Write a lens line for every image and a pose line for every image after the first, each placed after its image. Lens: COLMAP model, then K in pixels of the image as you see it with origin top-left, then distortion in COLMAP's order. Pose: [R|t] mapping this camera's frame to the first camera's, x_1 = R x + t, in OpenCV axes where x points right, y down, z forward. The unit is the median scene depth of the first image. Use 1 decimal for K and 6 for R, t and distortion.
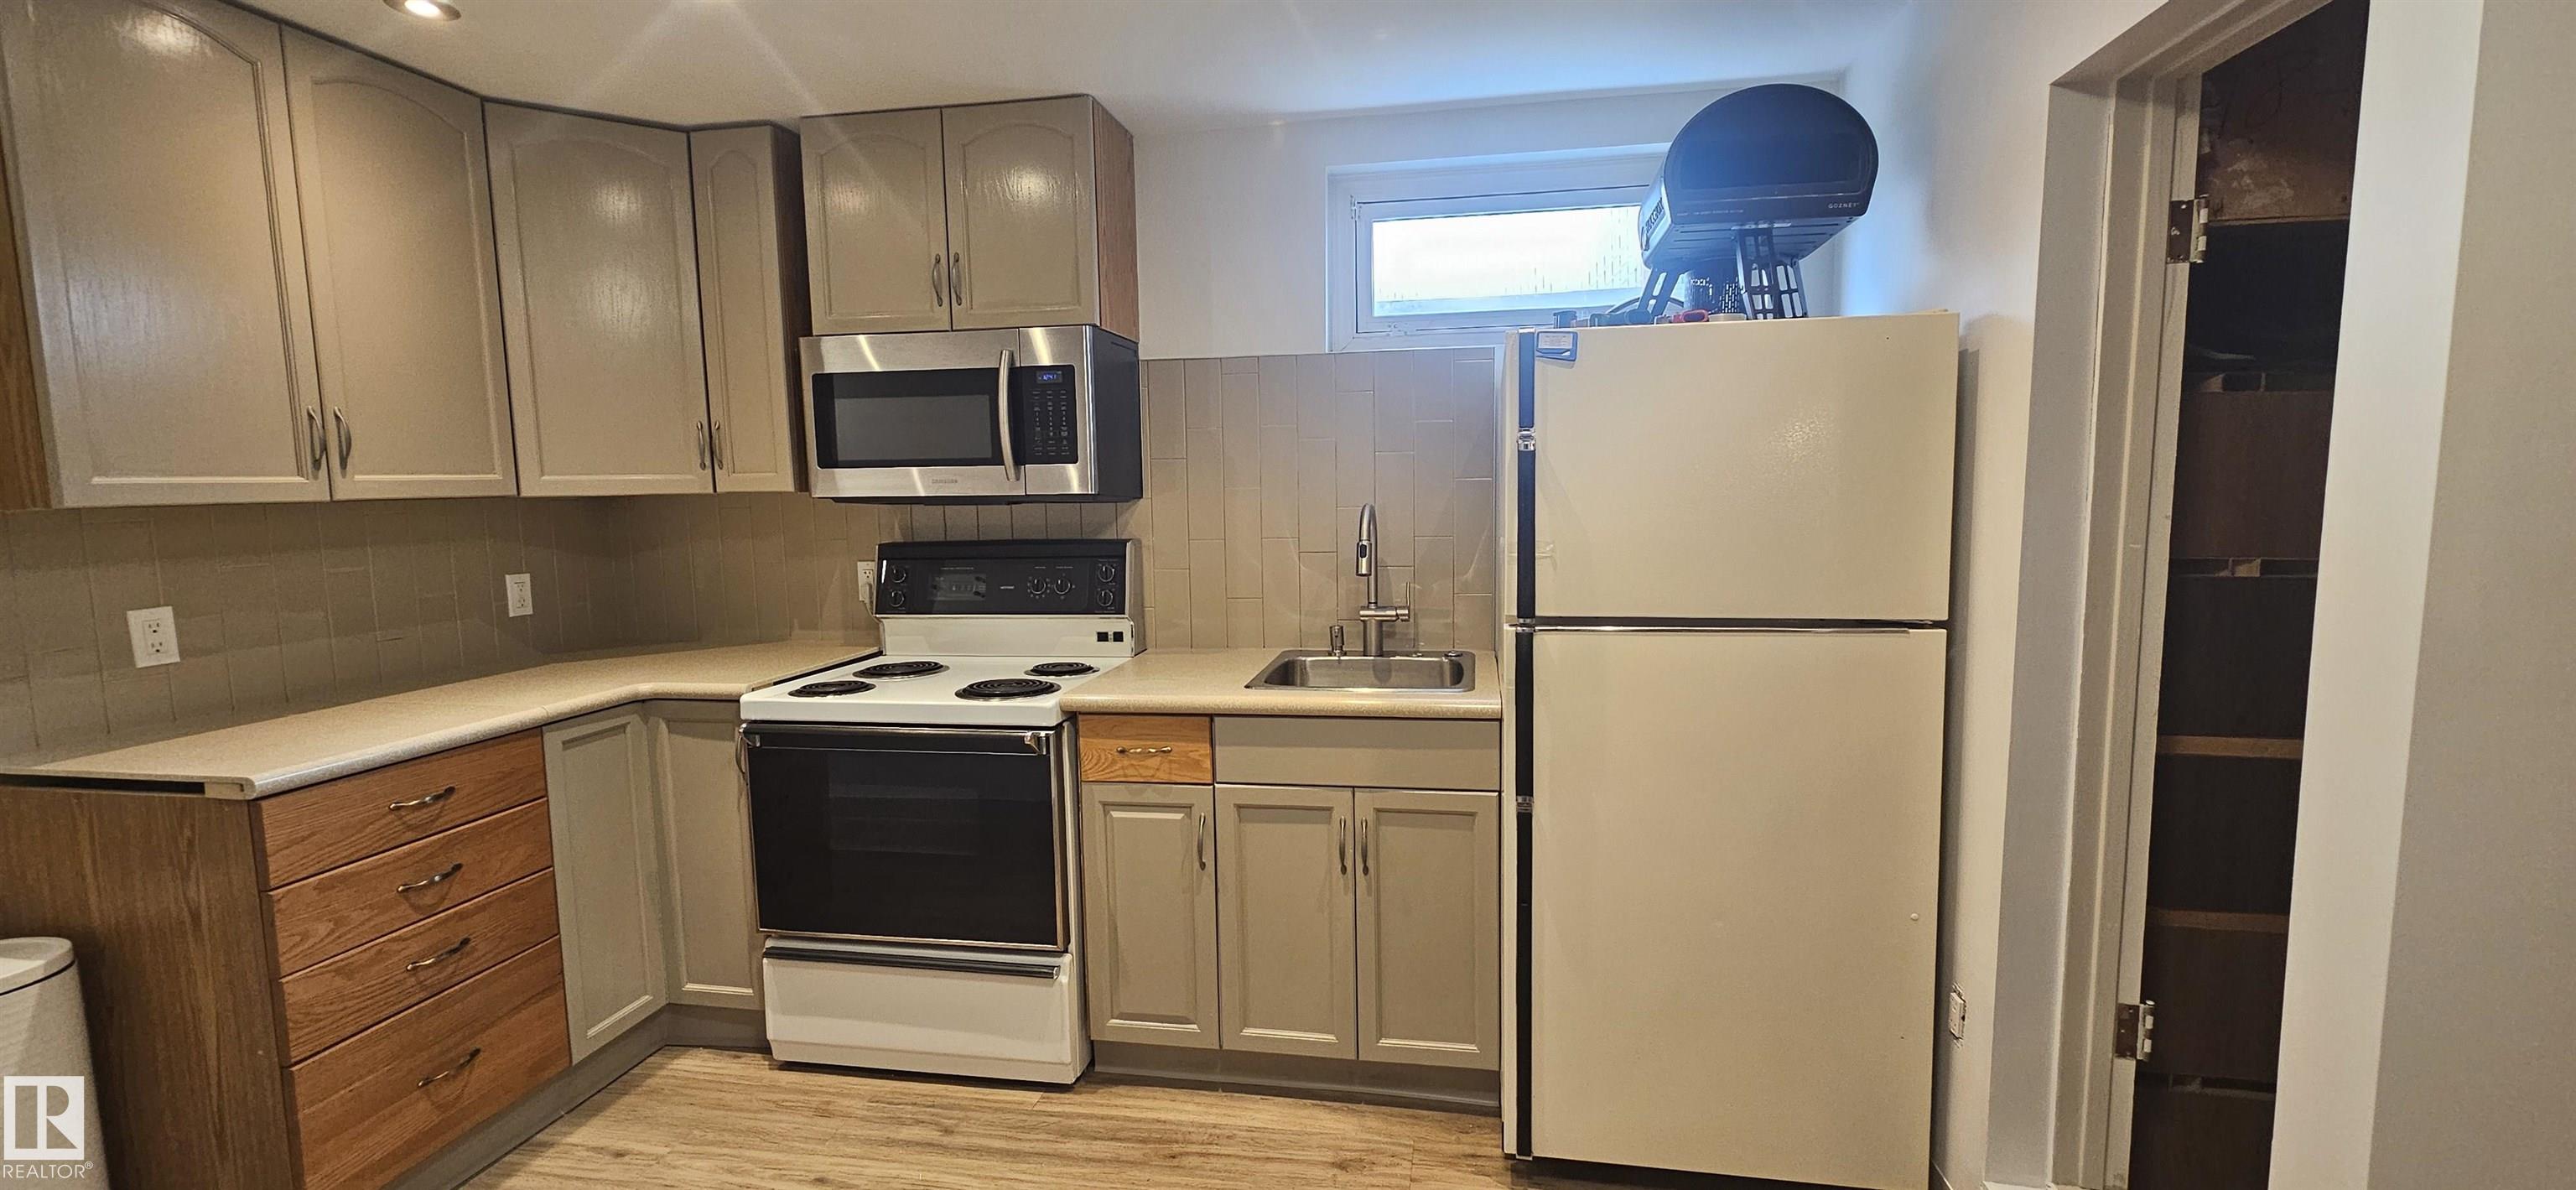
lens RADIAL K [[1054.4, 0, 1288.1], [0, 1054.4, 590.1], [0, 0, 1]] dist [0.001646, 0.000668]
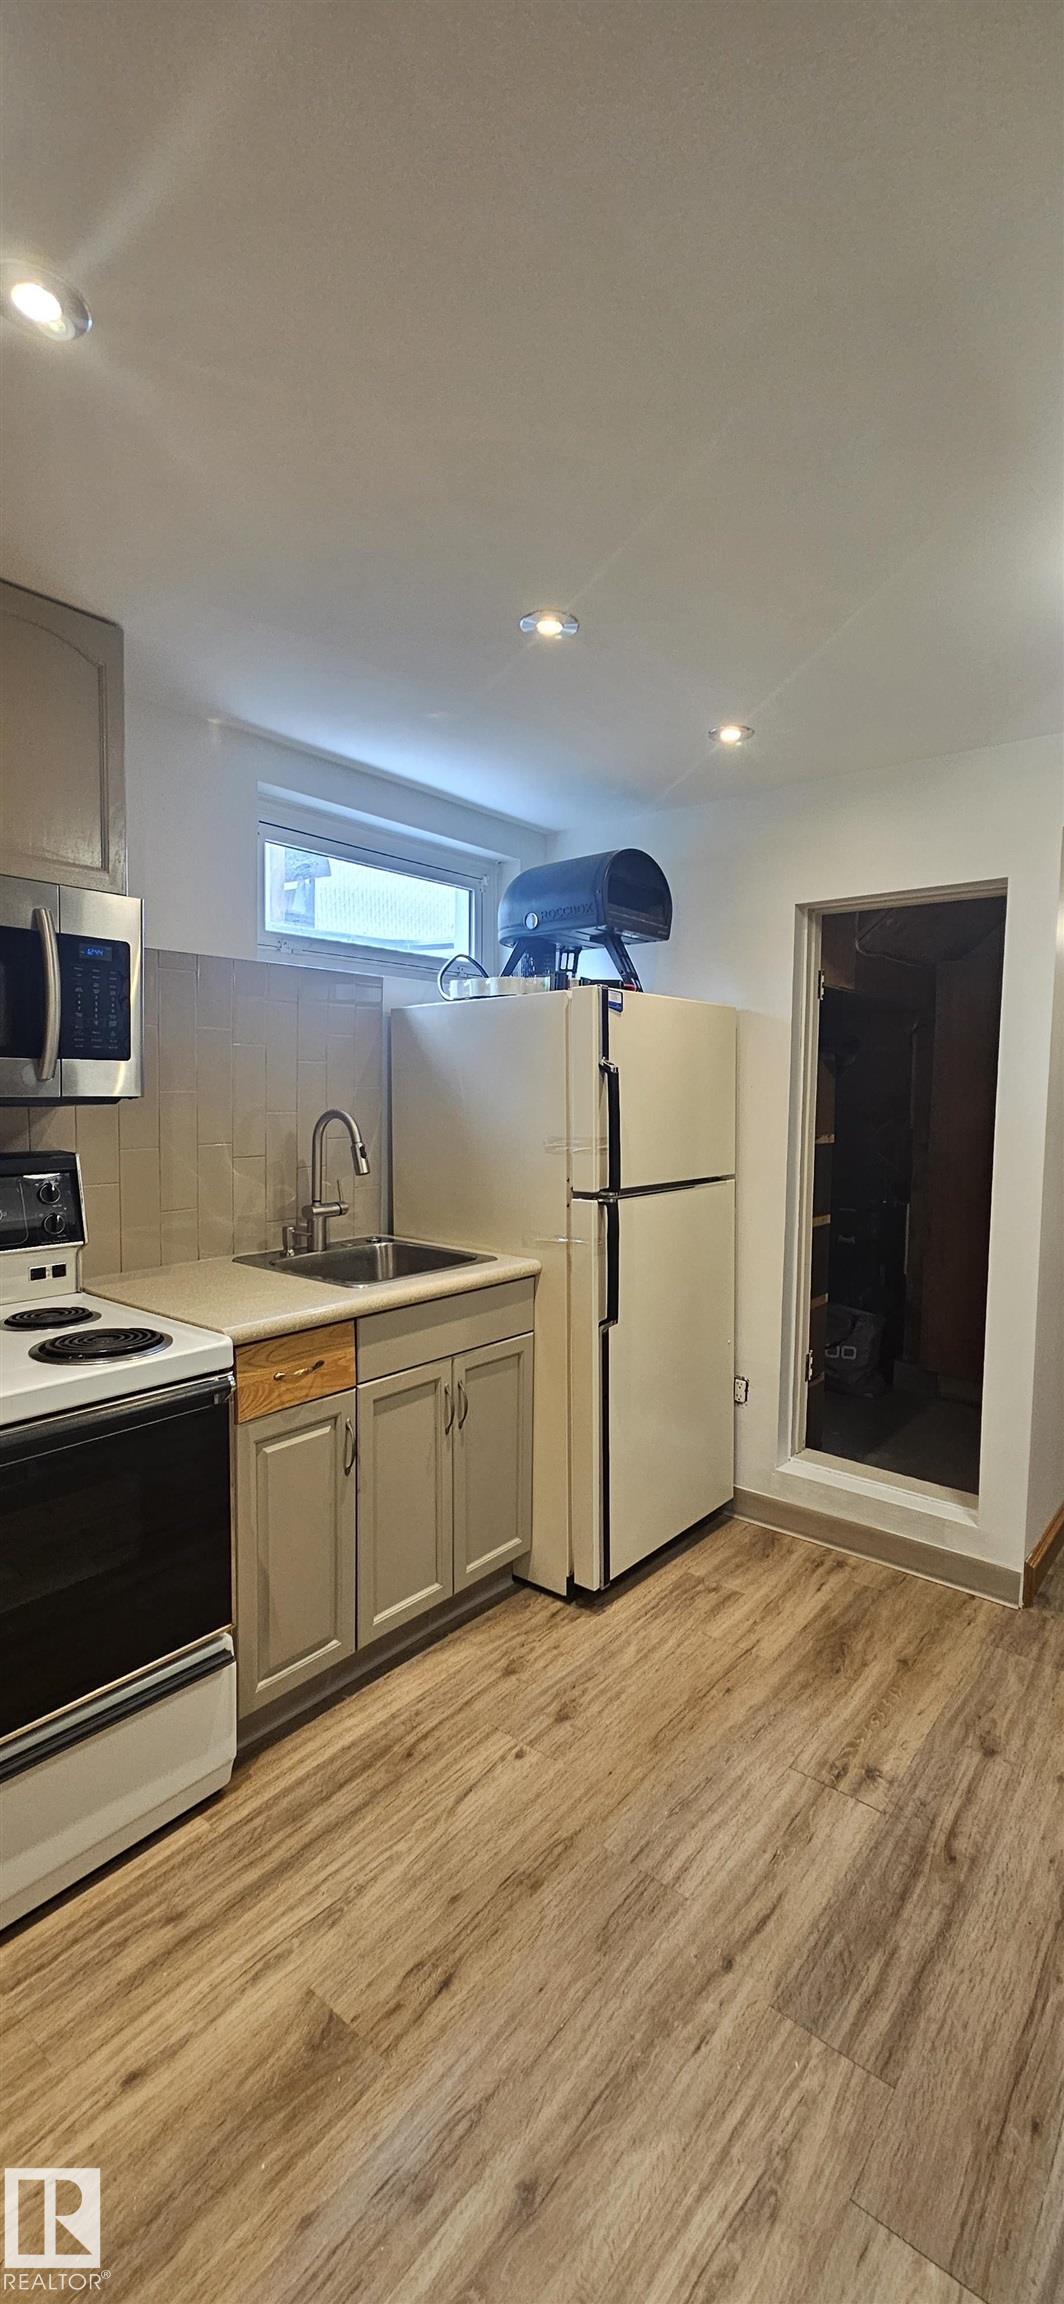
lens RADIAL K [[943.0, 0, 536.3], [0, 943.0, 1150.5], [0, 0, 1]] dist [0.001646, 0.000668]
pose [[0.491741, -0.037008, 0.869955, -0.756467], [0.066666, 0.997764, 0.004762, -0.034044], [-0.868186, 0.055655, 0.493109, 0.387119]]
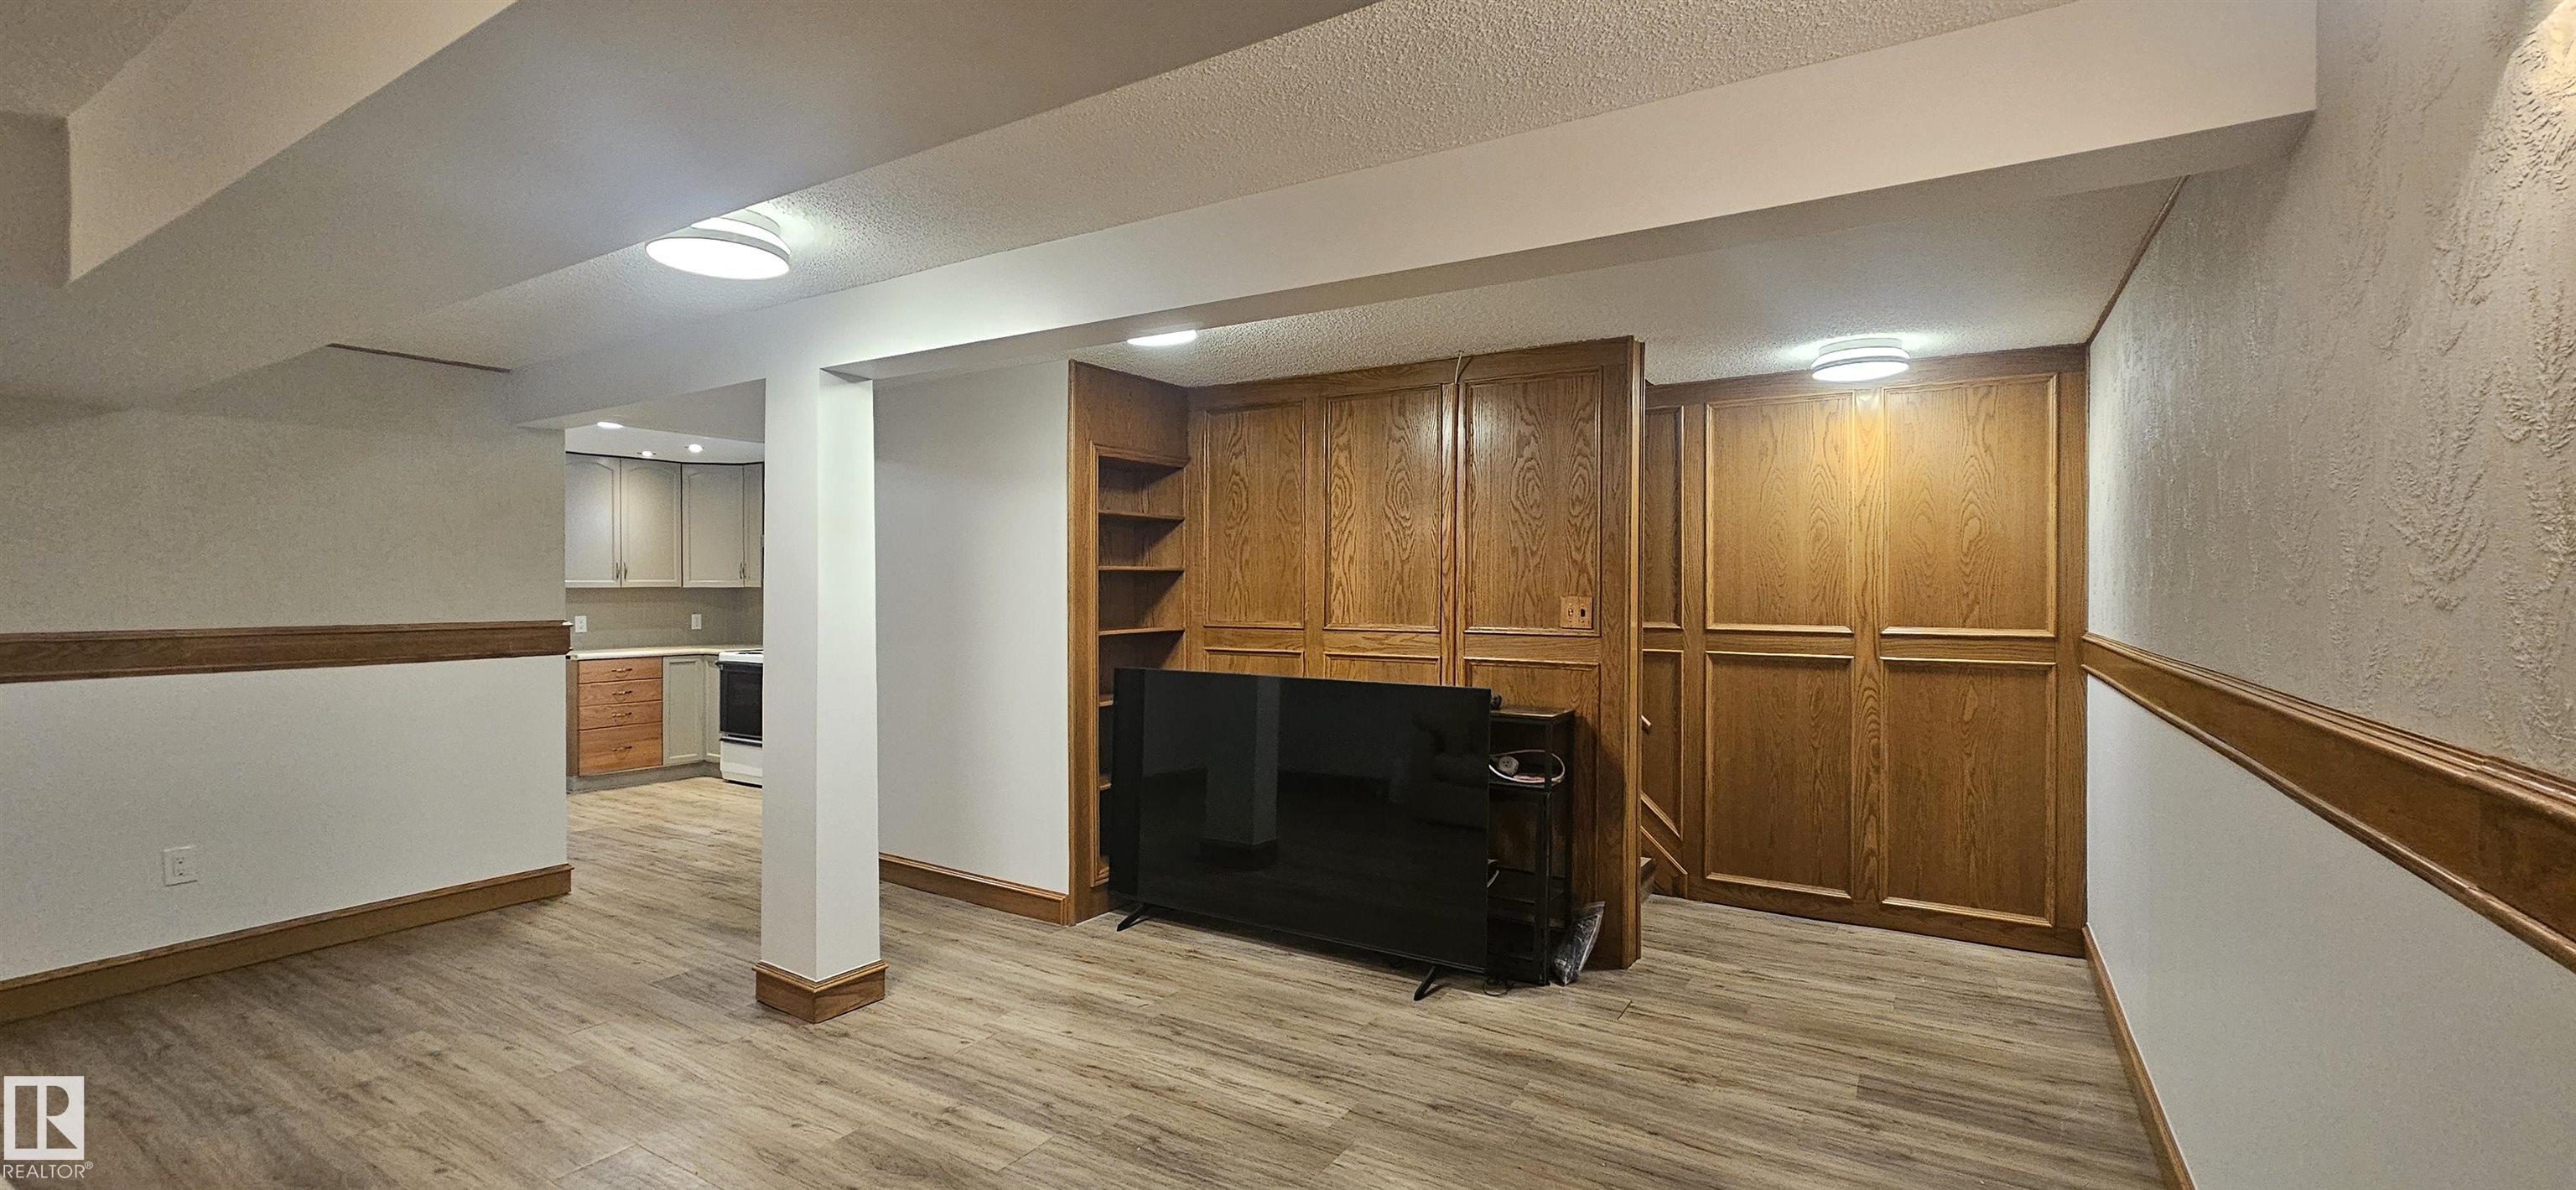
lens RADIAL K [[1054.4, 0, 1288.1], [0, 1054.4, 590.1], [0, 0, 1]] dist [0.001646, 0.000668]
pose [[0.926203, 0.014410, -0.376751, 2.249908], [-0.051323, 0.994786, -0.088125, 0.108581], [0.373517, 0.100958, 0.922113, -1.278546]]
